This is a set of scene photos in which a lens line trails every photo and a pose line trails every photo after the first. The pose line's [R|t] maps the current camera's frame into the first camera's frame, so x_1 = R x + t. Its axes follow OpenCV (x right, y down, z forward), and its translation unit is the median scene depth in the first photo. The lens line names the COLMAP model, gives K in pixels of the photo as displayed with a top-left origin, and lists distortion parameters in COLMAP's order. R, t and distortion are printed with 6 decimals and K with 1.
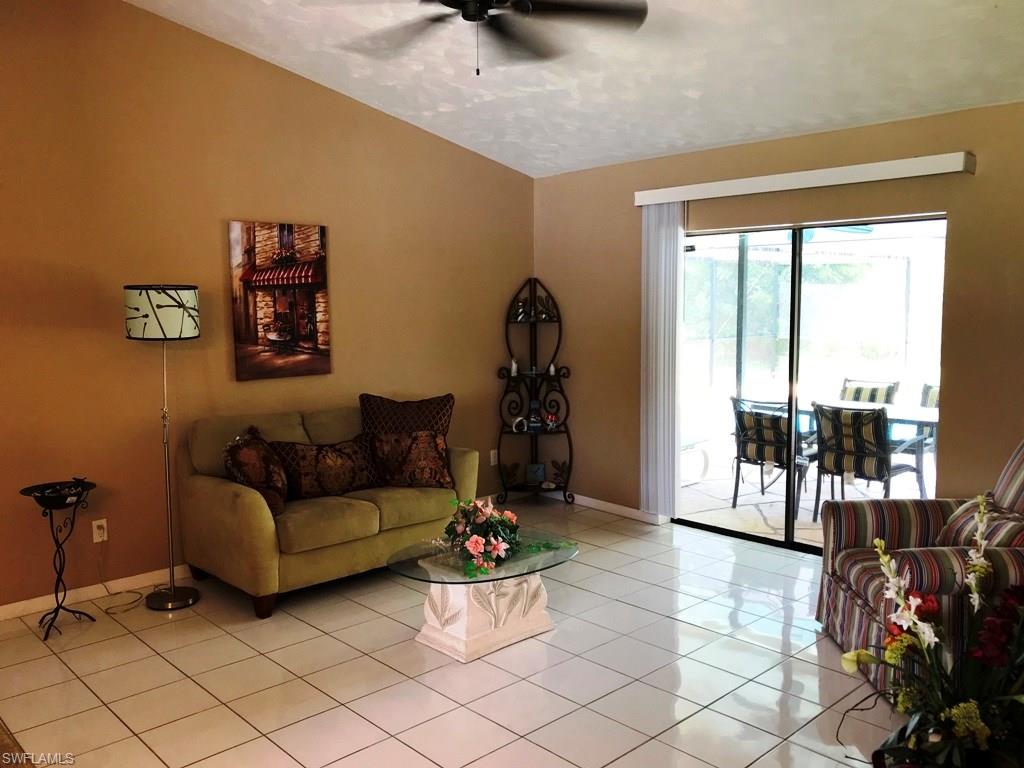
lens RADIAL K [[844.1, 0, 511.3], [0, 844.1, 379.8], [0, 0, 1]] dist [0.047051, -0.075235]
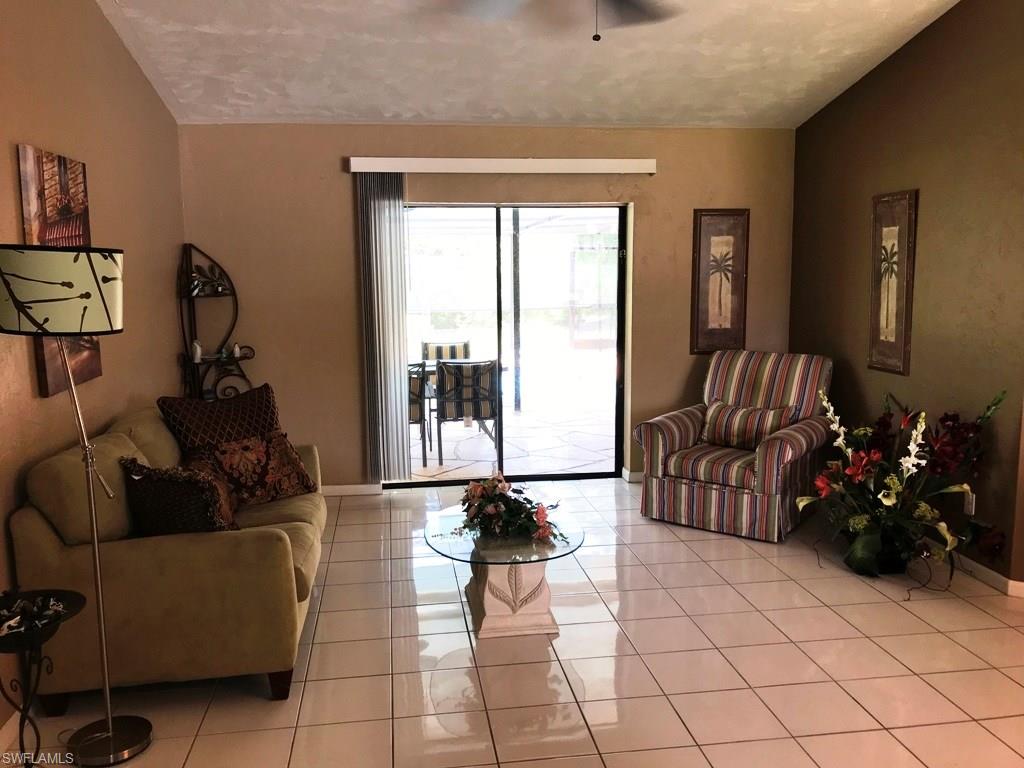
lens RADIAL K [[844.1, 0, 512.4], [0, 844.1, 381.4], [0, 0, 1]] dist [0.047051, -0.075235]
pose [[0.574407, -0.111259, 0.810974, -0.612743], [0.085330, 0.993461, 0.075857, -0.027855], [-0.814110, 0.025628, 0.580145, 0.325056]]
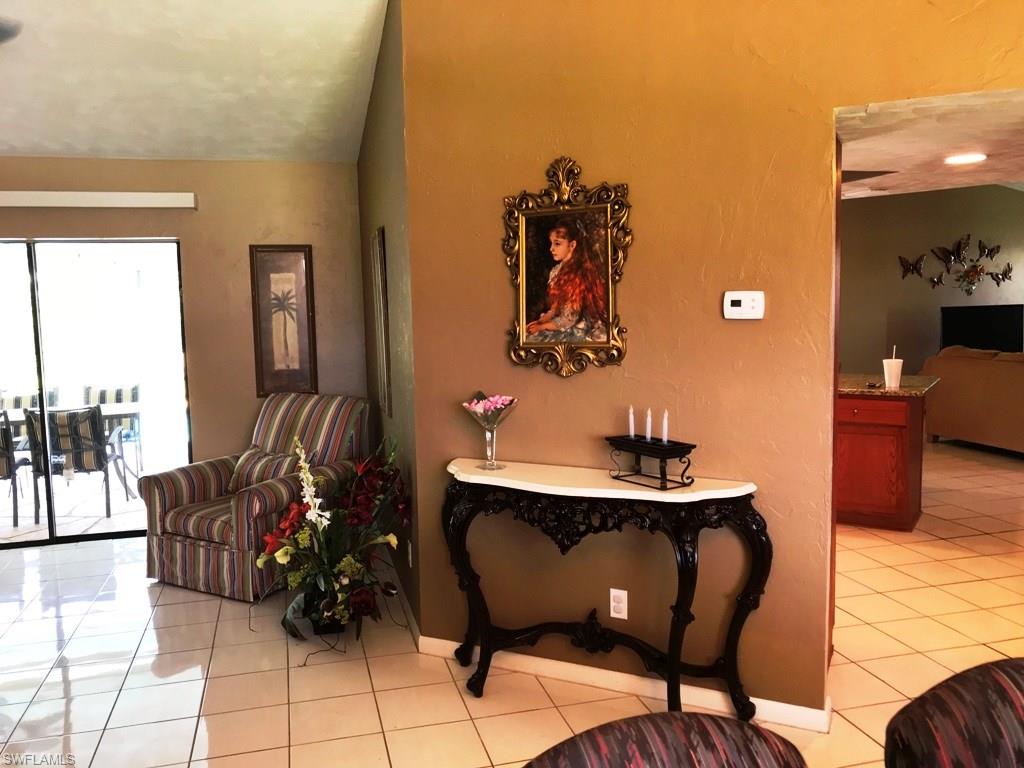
lens RADIAL K [[844.1, 0, 512.9], [0, 844.1, 383.4], [0, 0, 1]] dist [0.047051, -0.075235]
pose [[0.475580, -0.097084, 0.874299, -0.323079], [0.104993, 0.993051, 0.053159, 0.002971], [-0.873385, 0.066513, 0.482468, -0.028388]]
